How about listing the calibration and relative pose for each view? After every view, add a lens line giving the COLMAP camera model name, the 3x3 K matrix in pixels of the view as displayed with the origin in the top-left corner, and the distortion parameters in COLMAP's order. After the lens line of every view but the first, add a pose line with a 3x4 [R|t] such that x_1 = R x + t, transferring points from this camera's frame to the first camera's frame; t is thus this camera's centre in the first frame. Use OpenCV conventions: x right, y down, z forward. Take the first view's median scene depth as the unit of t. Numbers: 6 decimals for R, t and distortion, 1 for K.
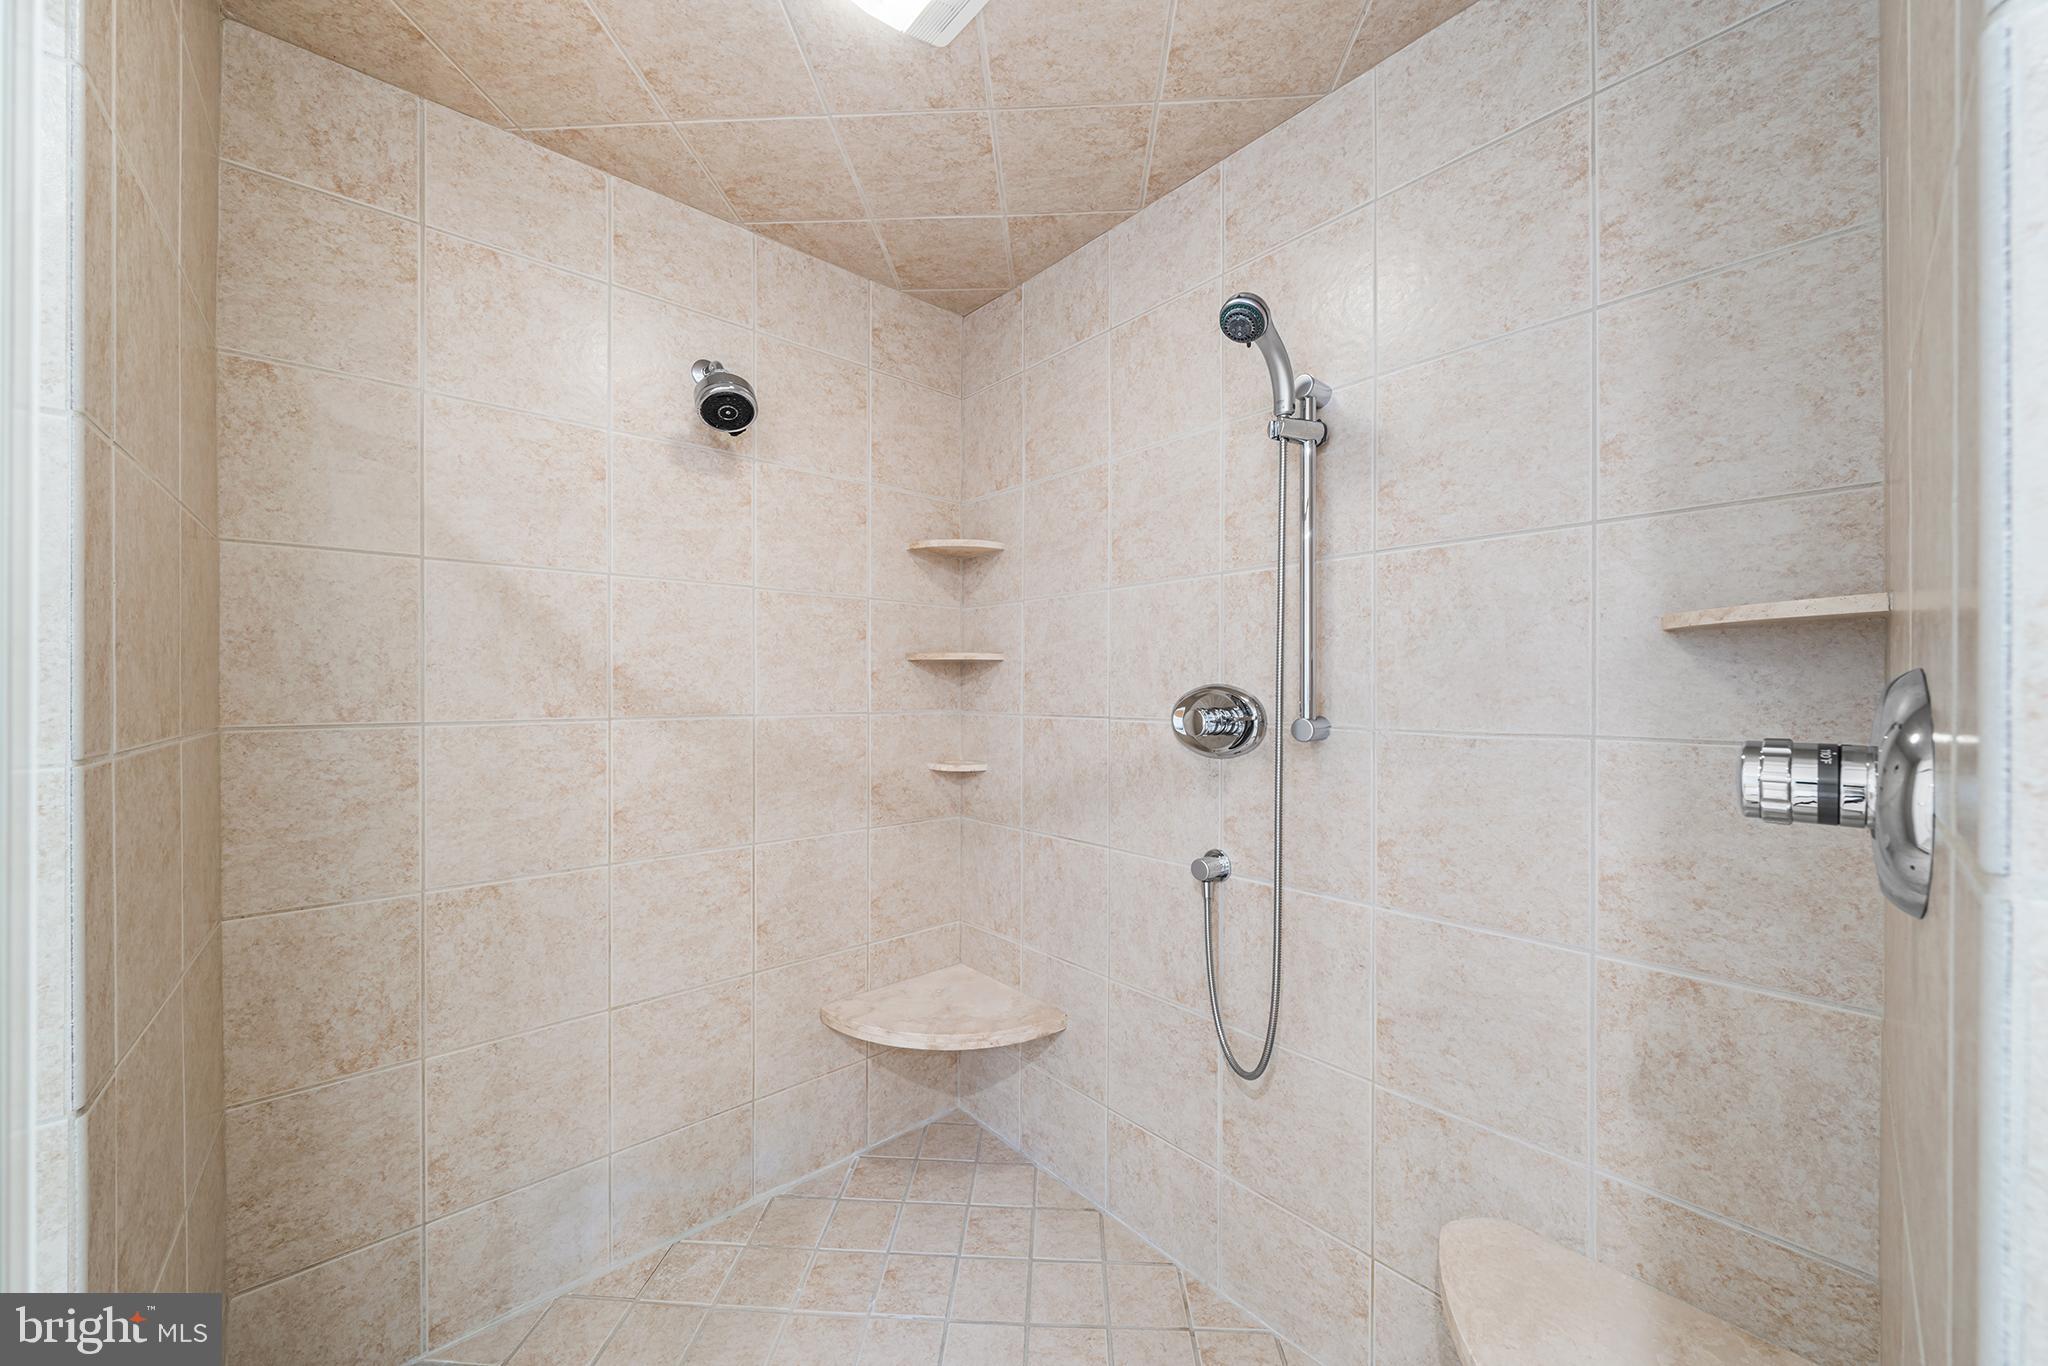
lens RADIAL K [[758.6, 0, 1024.4], [0, 758.6, 688.6], [0, 0, 1]] dist [-0.000641, -0.000082]
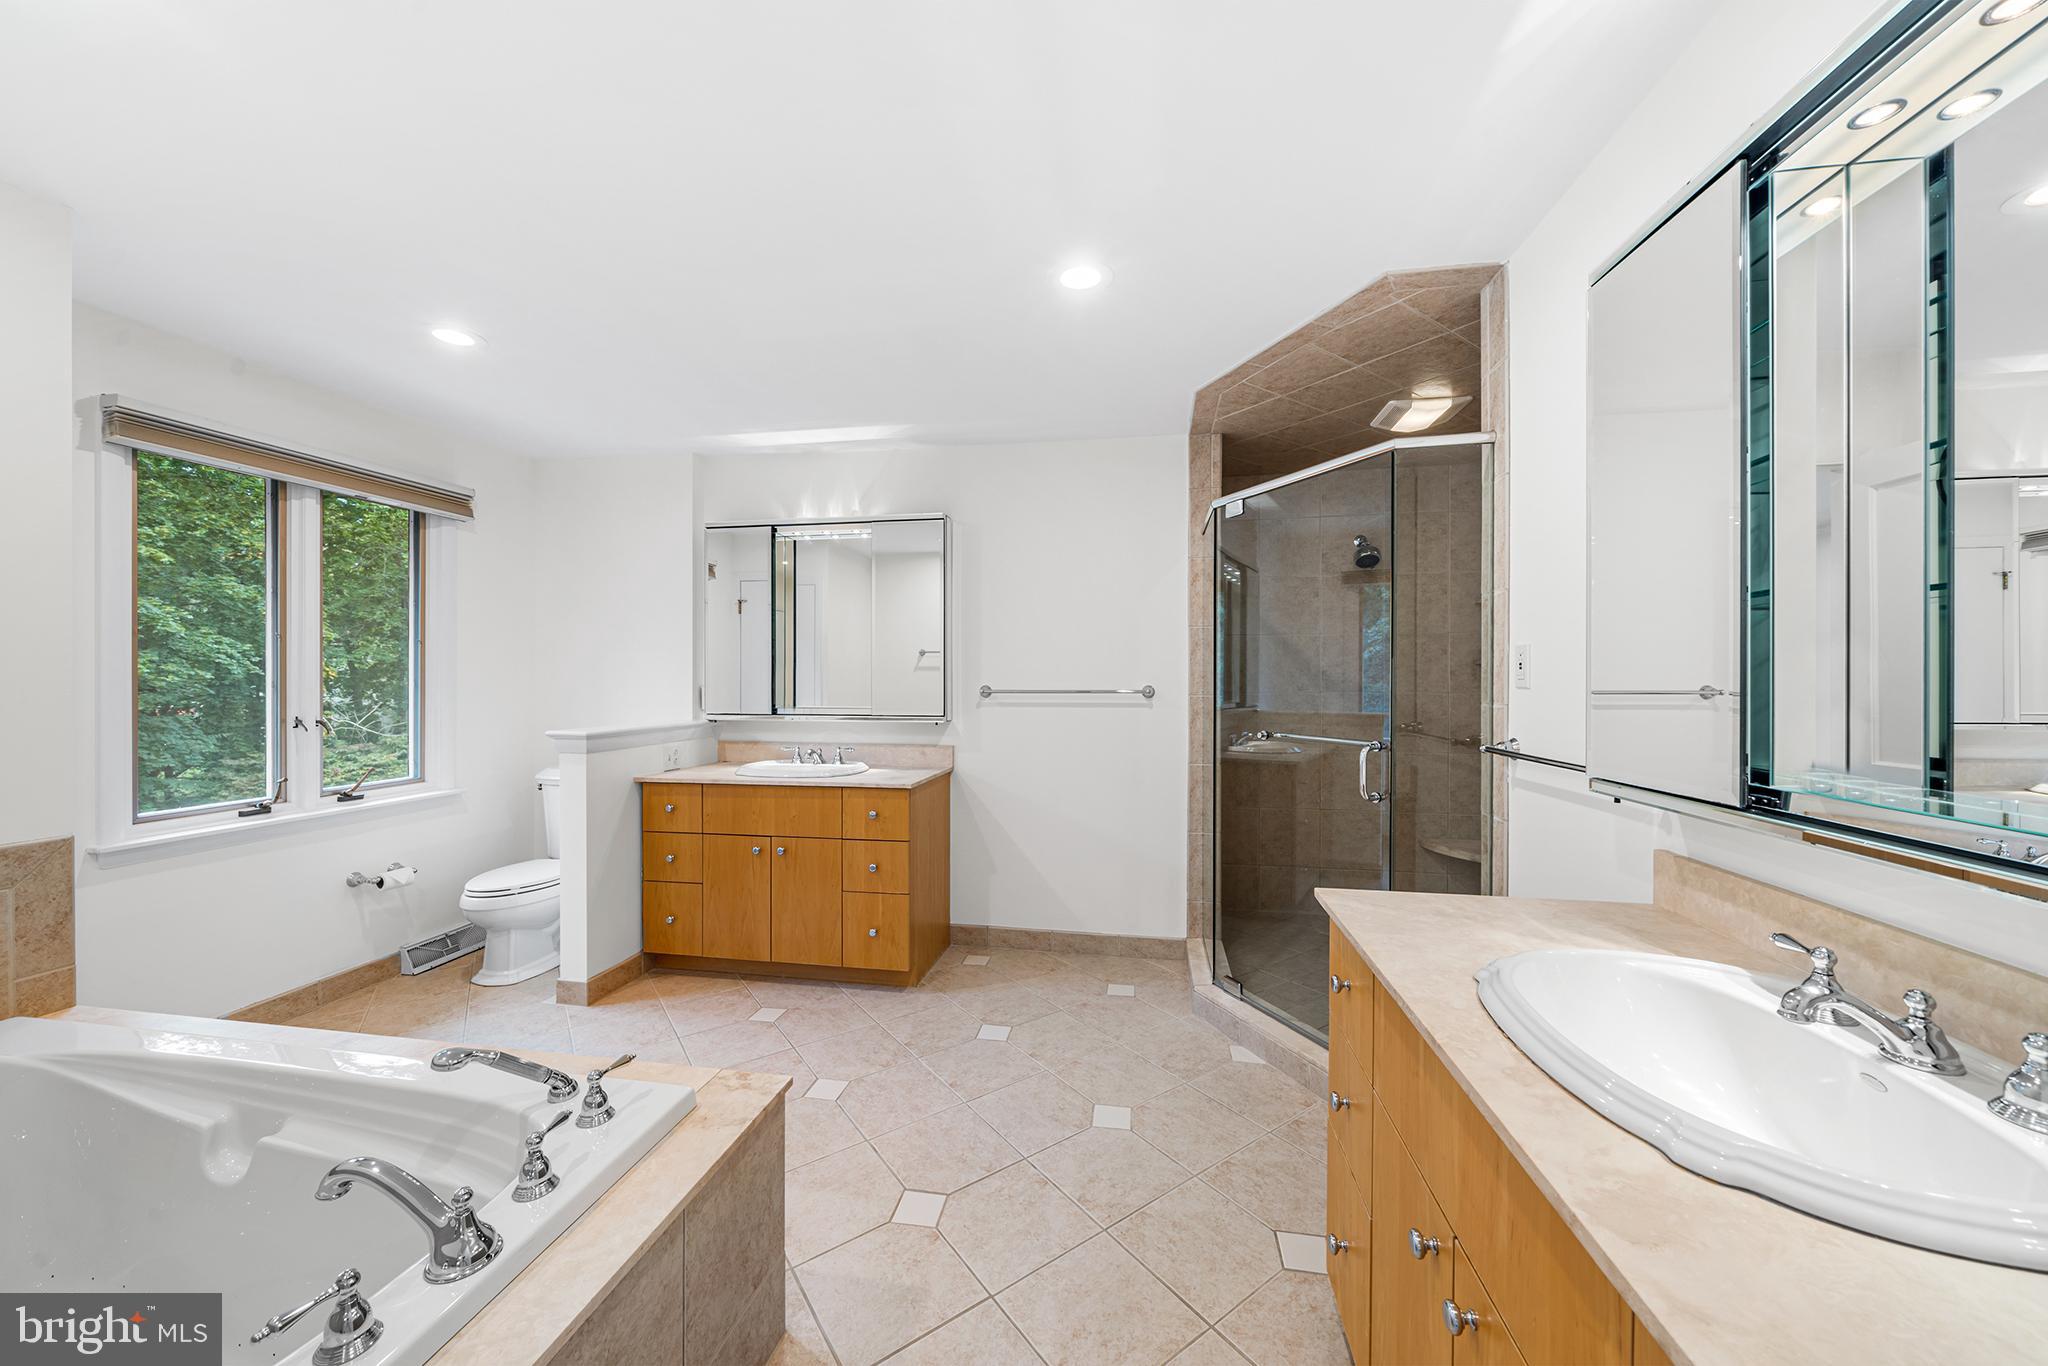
lens RADIAL K [[758.6, 0, 1019.4], [0, 758.6, 680.5], [0, 0, 1]] dist [-0.000641, -0.000082]
pose [[0.650823, 0.001621, -0.759228, 0.691412], [-0.001651, 0.999998, 0.000719, 0.002051], [0.759227, 0.000786, 0.650825, -1.353252]]
